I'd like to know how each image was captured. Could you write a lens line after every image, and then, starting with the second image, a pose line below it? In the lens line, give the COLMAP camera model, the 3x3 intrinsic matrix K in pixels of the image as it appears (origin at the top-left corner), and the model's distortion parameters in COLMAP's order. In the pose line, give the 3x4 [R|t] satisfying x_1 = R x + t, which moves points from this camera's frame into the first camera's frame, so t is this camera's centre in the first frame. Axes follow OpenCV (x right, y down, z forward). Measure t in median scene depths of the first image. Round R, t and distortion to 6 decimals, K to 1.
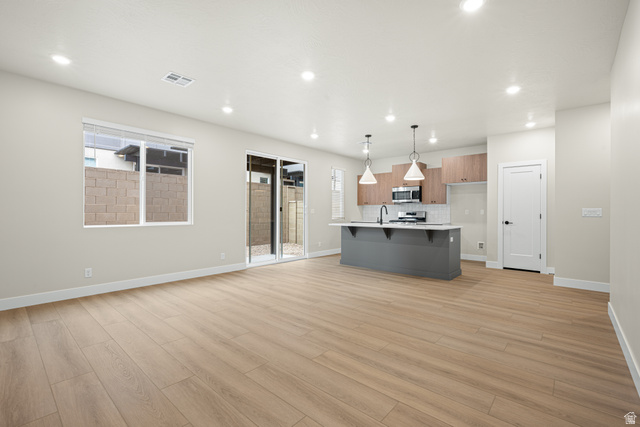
lens RADIAL K [[283.9, 0, 318.6], [0, 283.9, 213.4], [0, 0, 1]] dist [-0.001681, -0.000148]
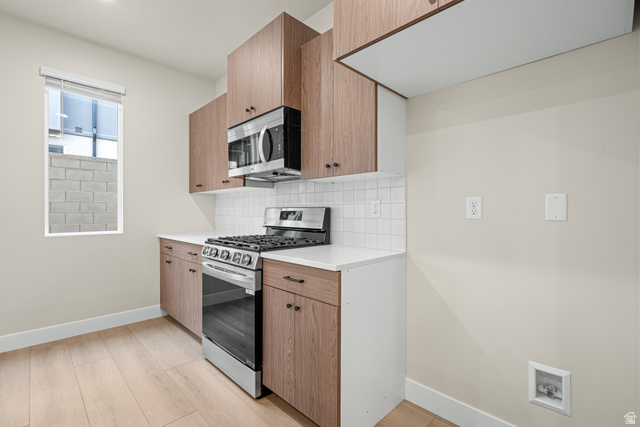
lens RADIAL K [[300.3, 0, 320.0], [0, 300.3, 213.5], [0, 0, 1]] dist [0.017176, 0.000378]
pose [[0.995977, -0.004431, -0.089494, 0.758673], [0.004137, 0.999985, -0.003467, 0.000553], [0.089508, 0.003083, 0.995981, 1.354530]]
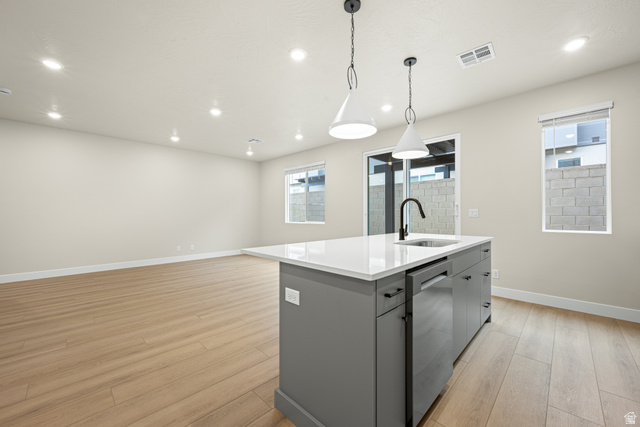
lens RADIAL K [[252.3, 0, 320.0], [0, 252.3, 213.5], [0, 0, 1]] dist [0.000048, 0.000121]
pose [[-0.045273, -0.012195, -0.998900, 0.938518], [-0.005777, 0.999912, -0.011946, 0.002266], [0.998958, 0.005230, -0.045339, 1.294793]]
